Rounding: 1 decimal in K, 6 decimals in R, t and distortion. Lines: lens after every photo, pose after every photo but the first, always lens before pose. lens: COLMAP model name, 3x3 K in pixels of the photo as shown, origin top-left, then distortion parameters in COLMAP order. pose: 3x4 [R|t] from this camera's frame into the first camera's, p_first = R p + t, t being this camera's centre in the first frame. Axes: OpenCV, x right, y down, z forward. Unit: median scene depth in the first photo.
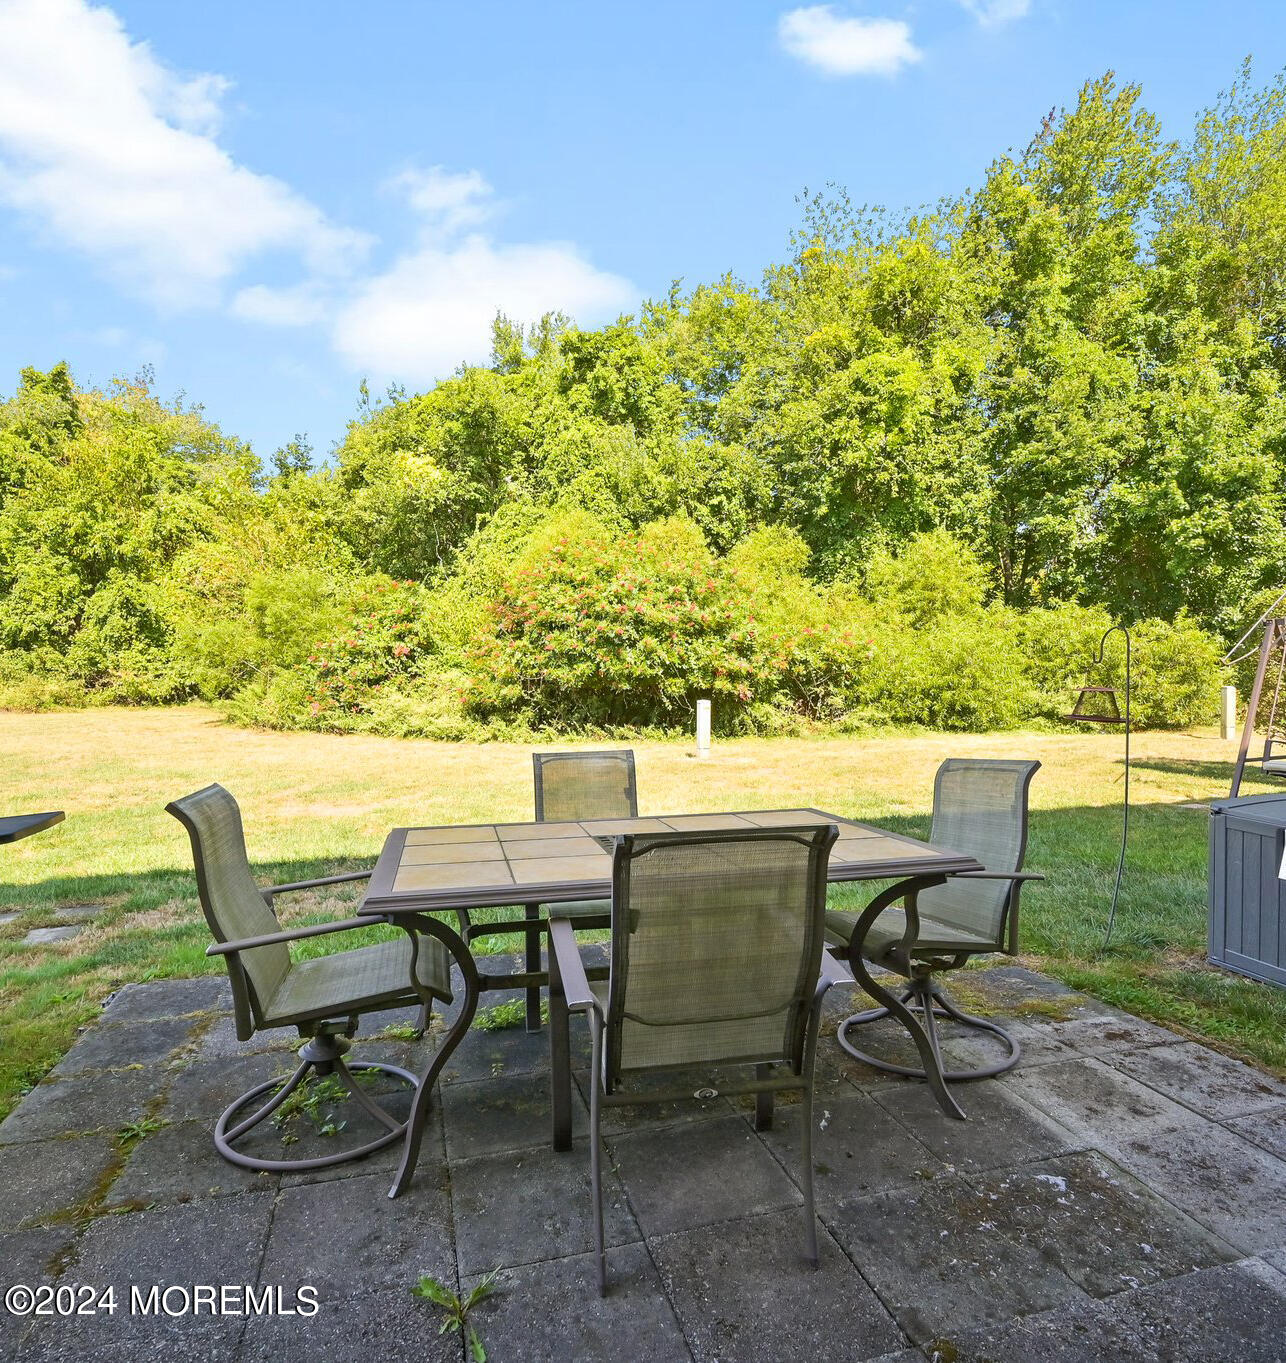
lens RADIAL K [[812.0, 0, 633.6], [0, 812.0, 677.3], [0, 0, 1]] dist [-0.005231, -0.000214]
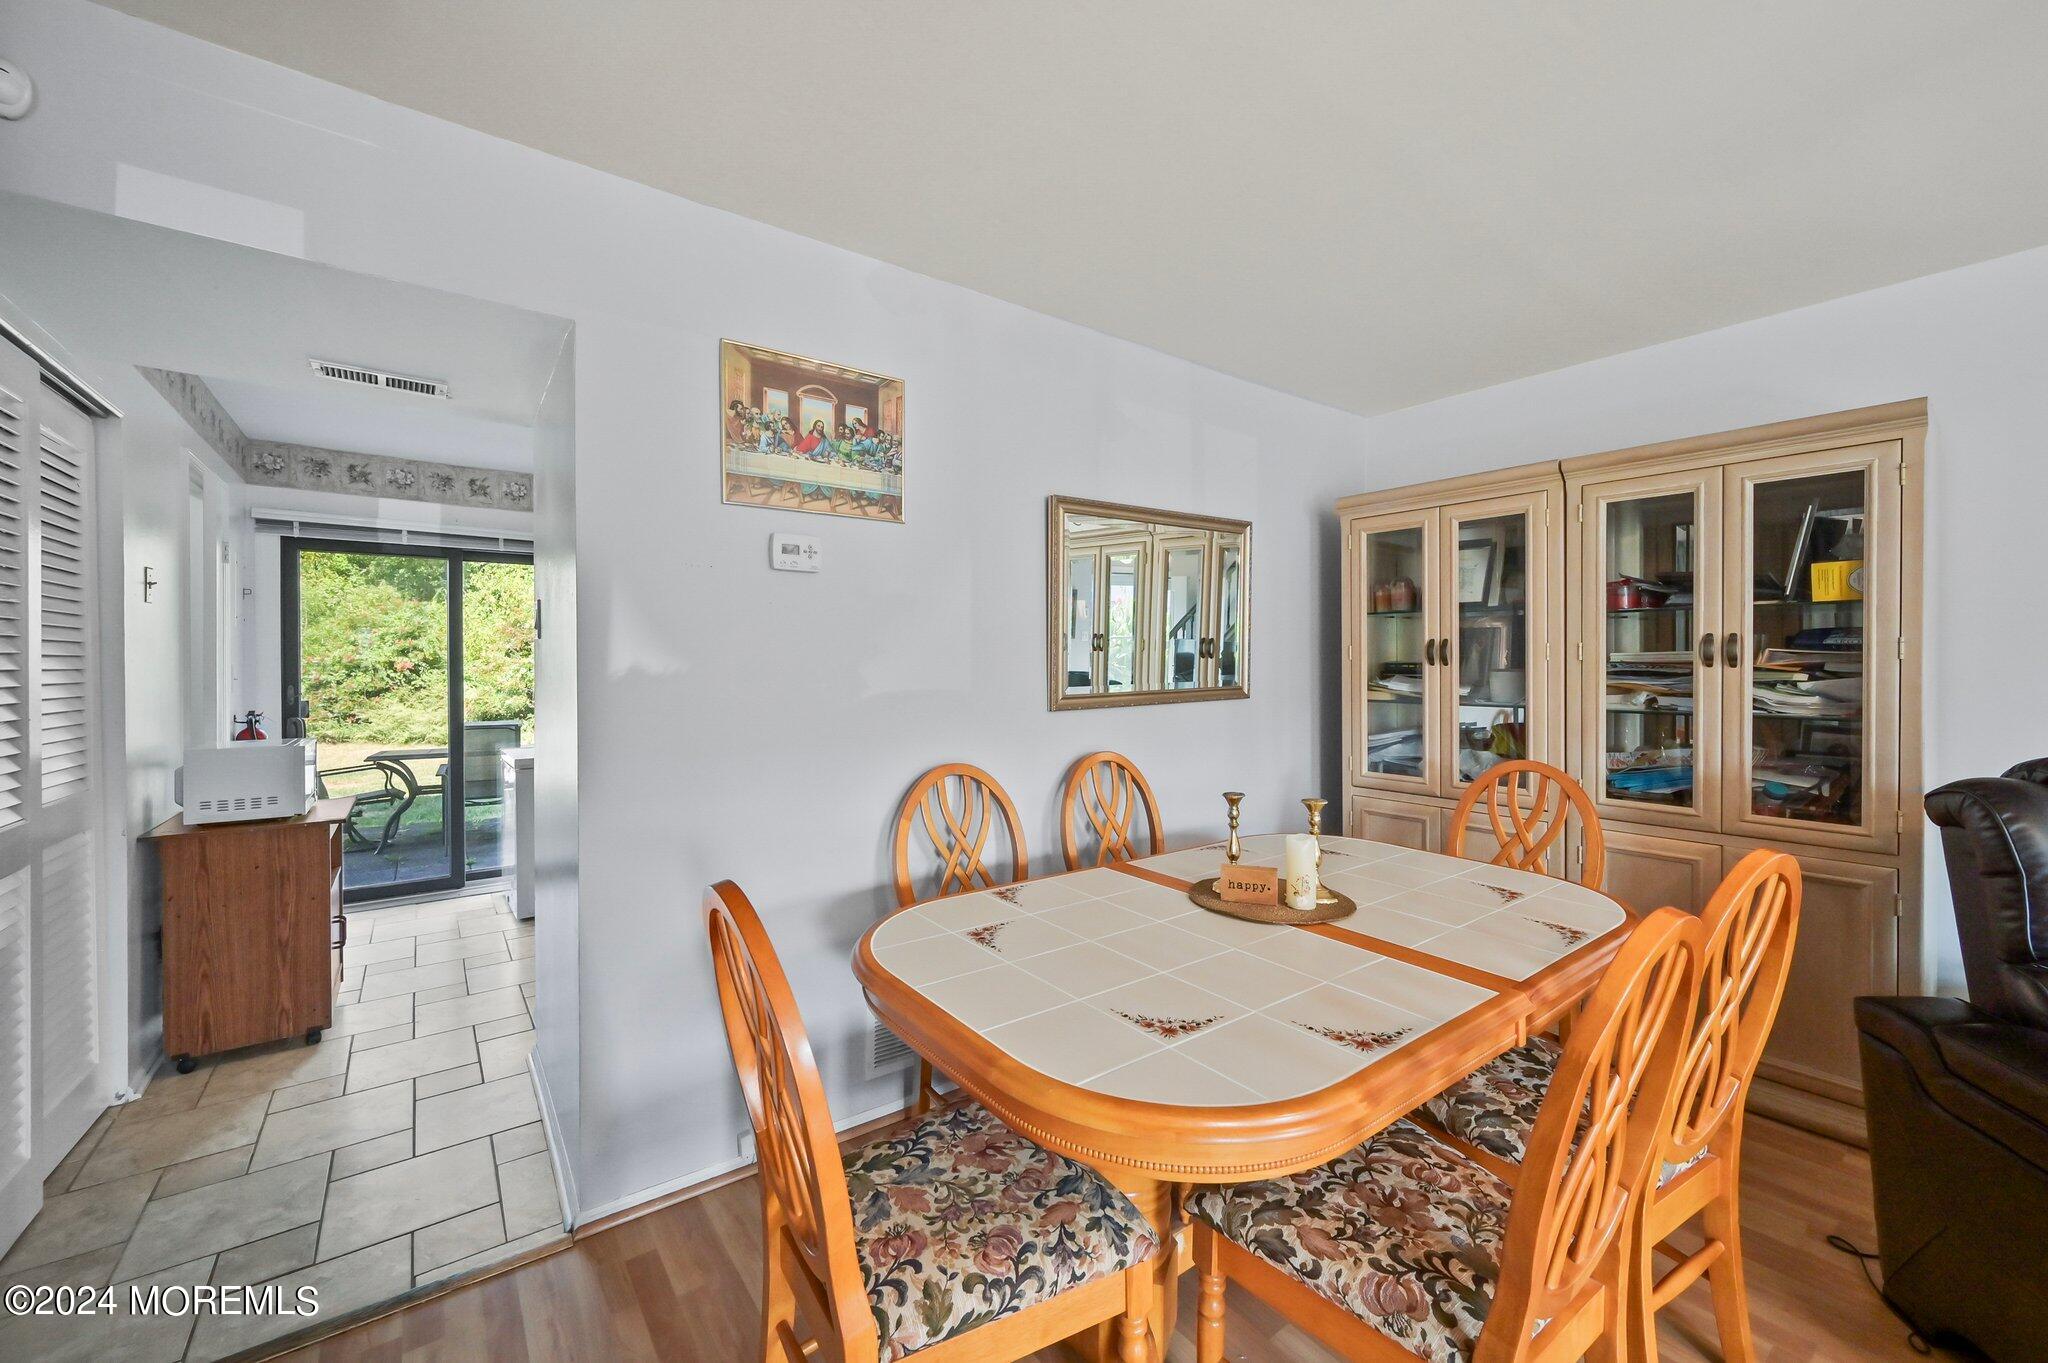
lens RADIAL K [[811.1, 0, 1033.8], [0, 811.1, 668.0], [0, 0, 1]] dist [-0.001975, -0.000153]
pose [[0.931138, 0.008394, 0.364570, 0.119098], [0.001940, 0.999607, -0.027971, 0.003374], [-0.364662, 0.026752, 0.930756, -0.366249]]
